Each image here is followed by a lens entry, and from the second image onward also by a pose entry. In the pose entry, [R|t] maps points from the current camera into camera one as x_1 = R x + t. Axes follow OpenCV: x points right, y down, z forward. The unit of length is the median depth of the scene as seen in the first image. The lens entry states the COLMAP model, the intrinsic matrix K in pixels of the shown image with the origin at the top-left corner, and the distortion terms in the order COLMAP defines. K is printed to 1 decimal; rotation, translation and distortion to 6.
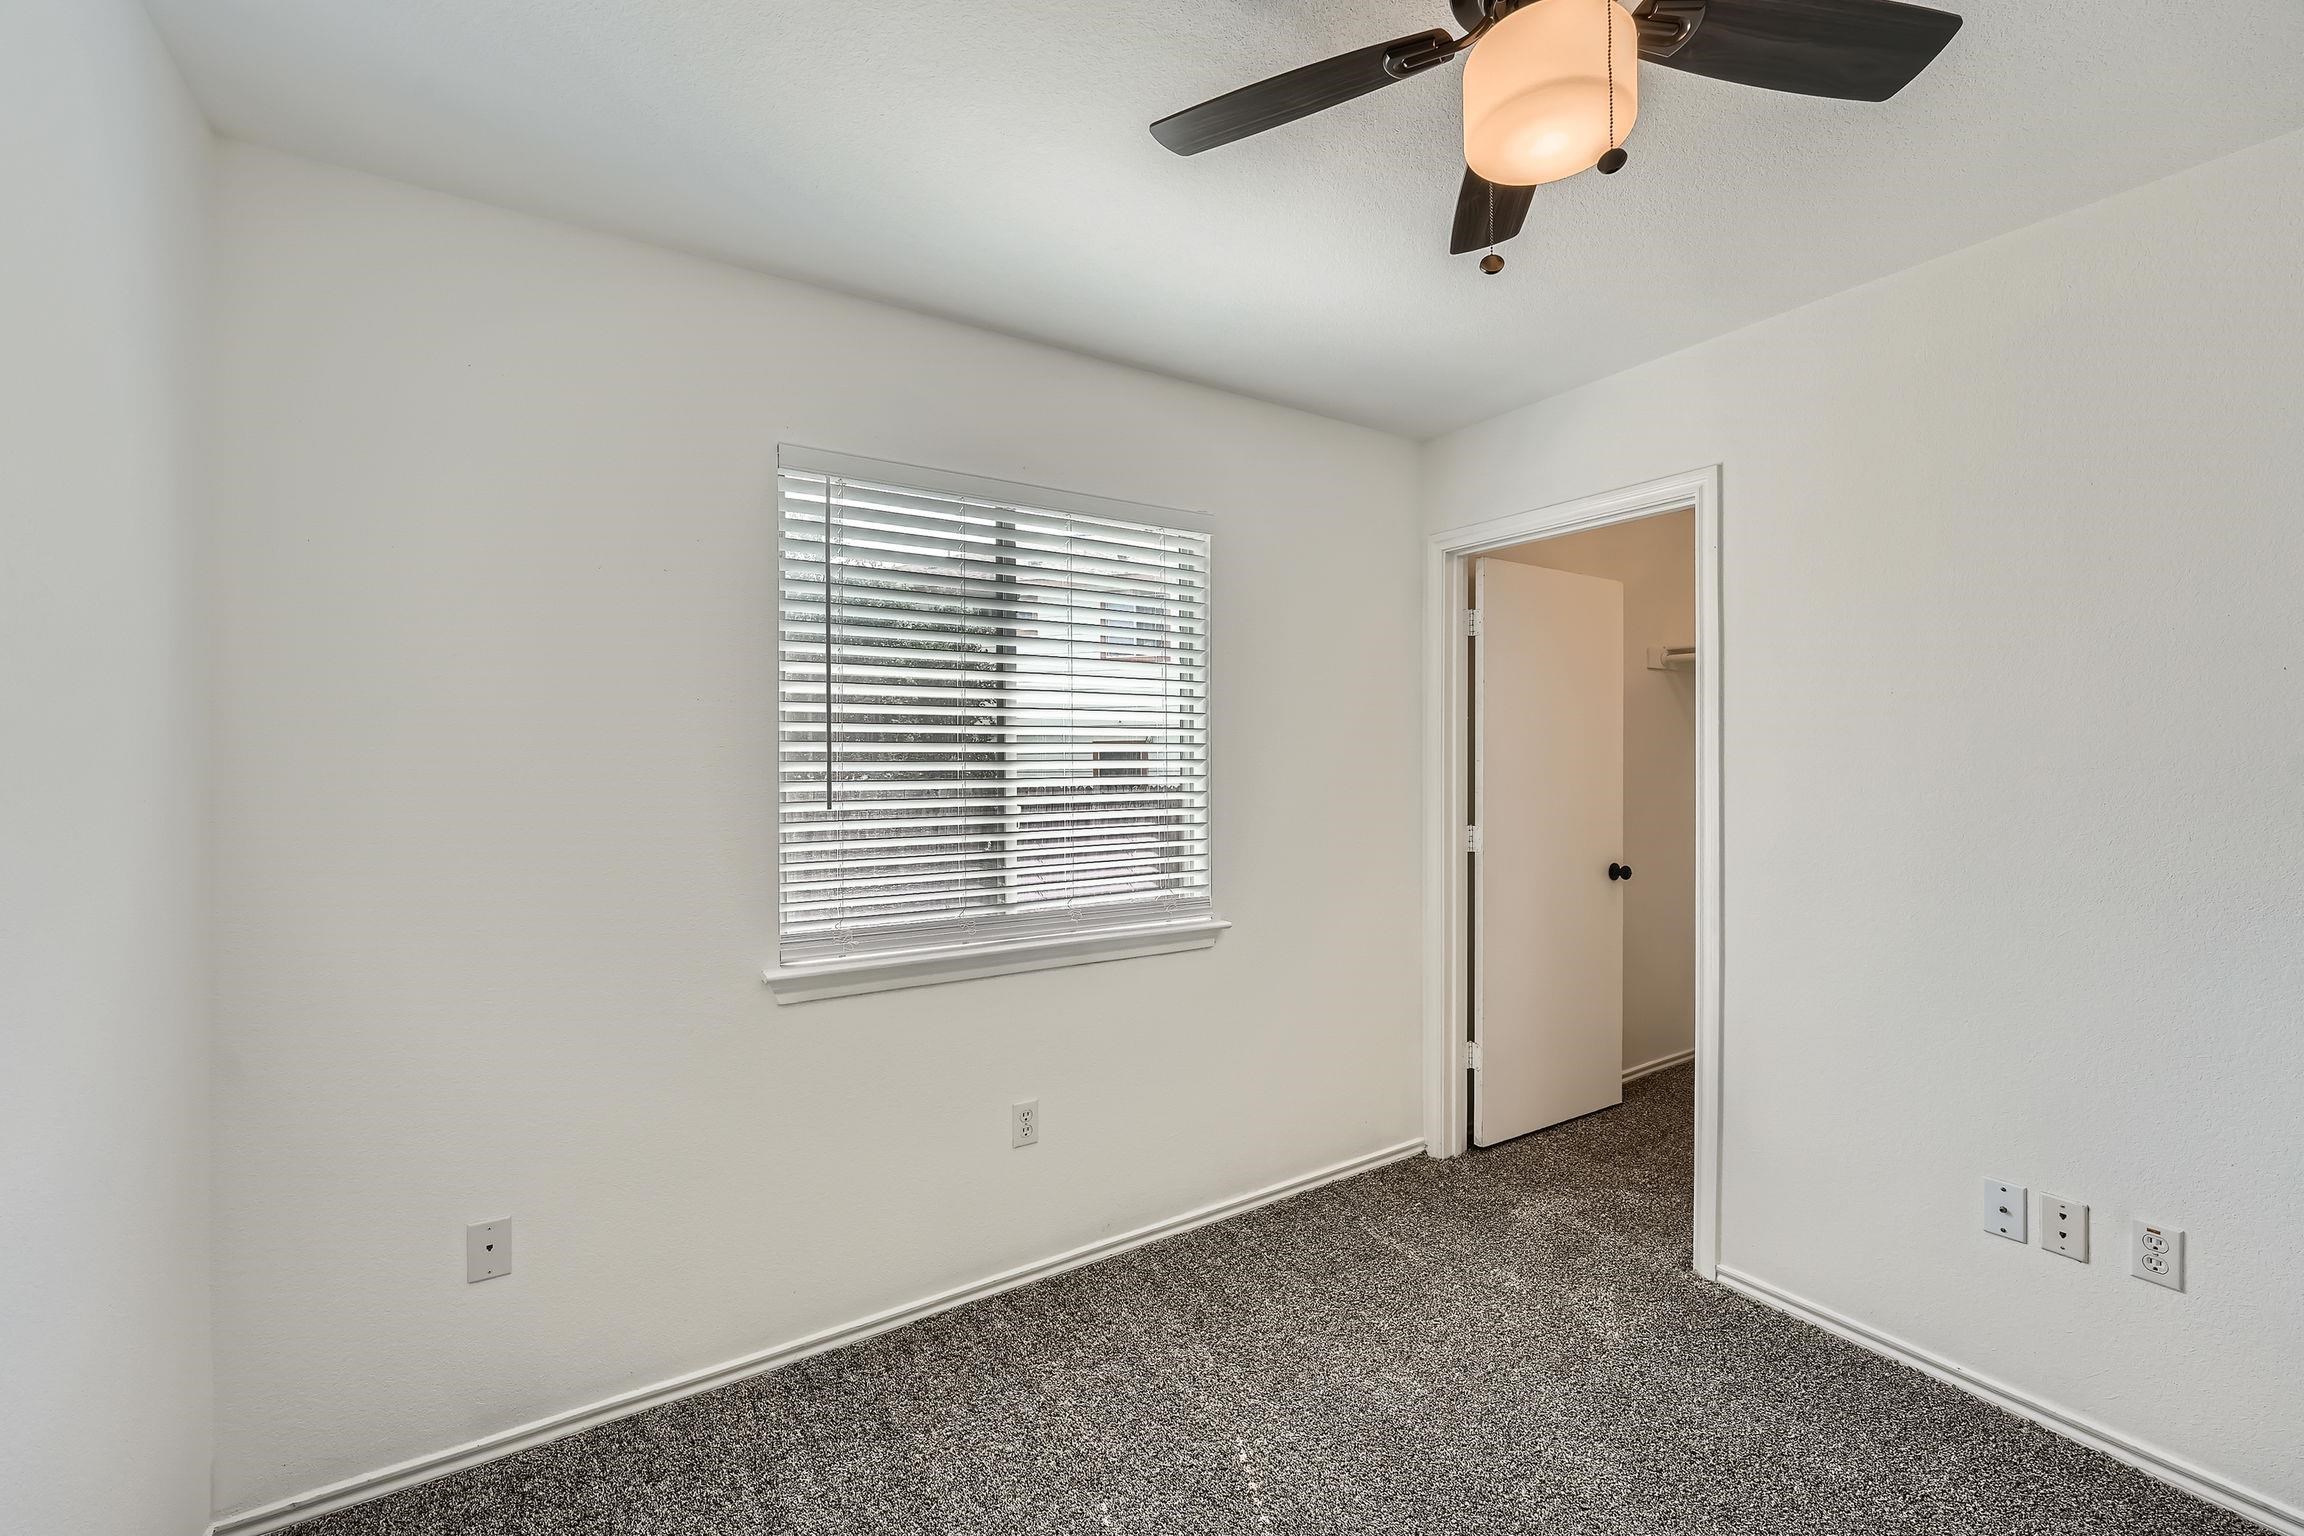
lens RADIAL K [[926.6, 0, 1152.3], [0, 926.6, 761.2], [0, 0, 1]] dist [-0.001221, -0.000226]
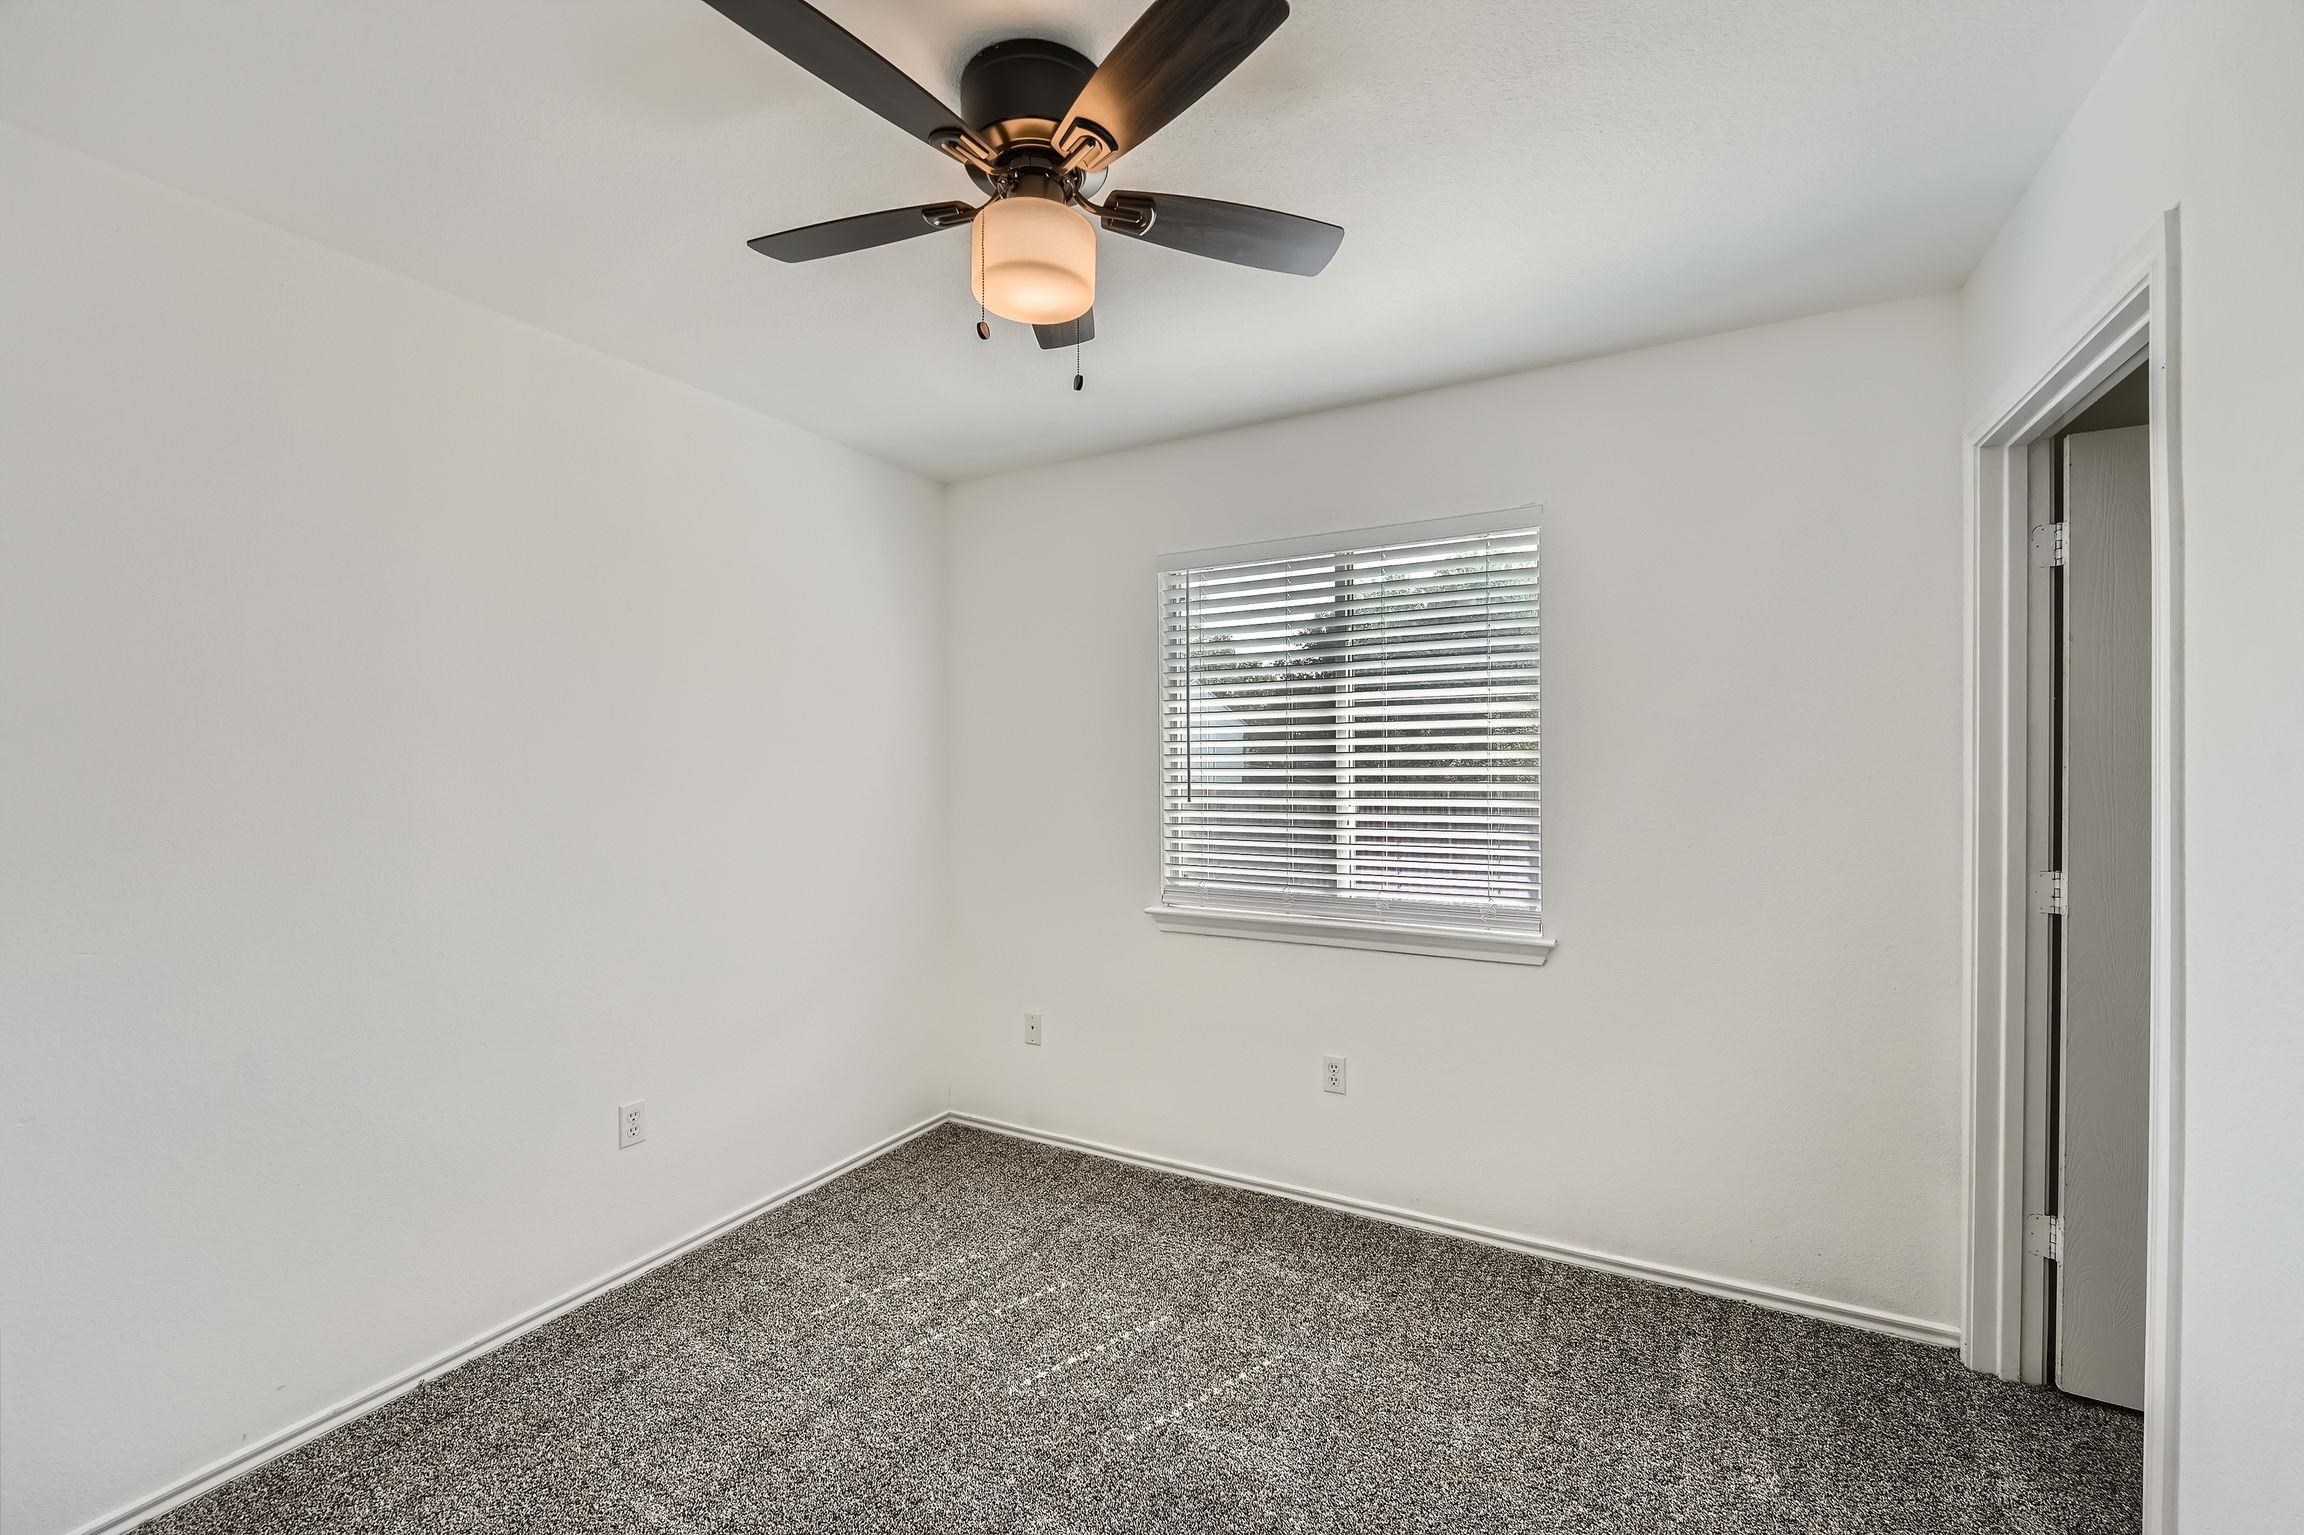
lens RADIAL K [[926.6, 0, 1148.2], [0, 926.6, 752.8], [0, 0, 1]] dist [-0.001221, -0.000226]
pose [[0.485532, -0.009601, -0.874166, 0.762185], [0.007955, 0.999947, -0.006564, -0.013485], [0.874182, -0.003767, 0.485583, 0.211982]]
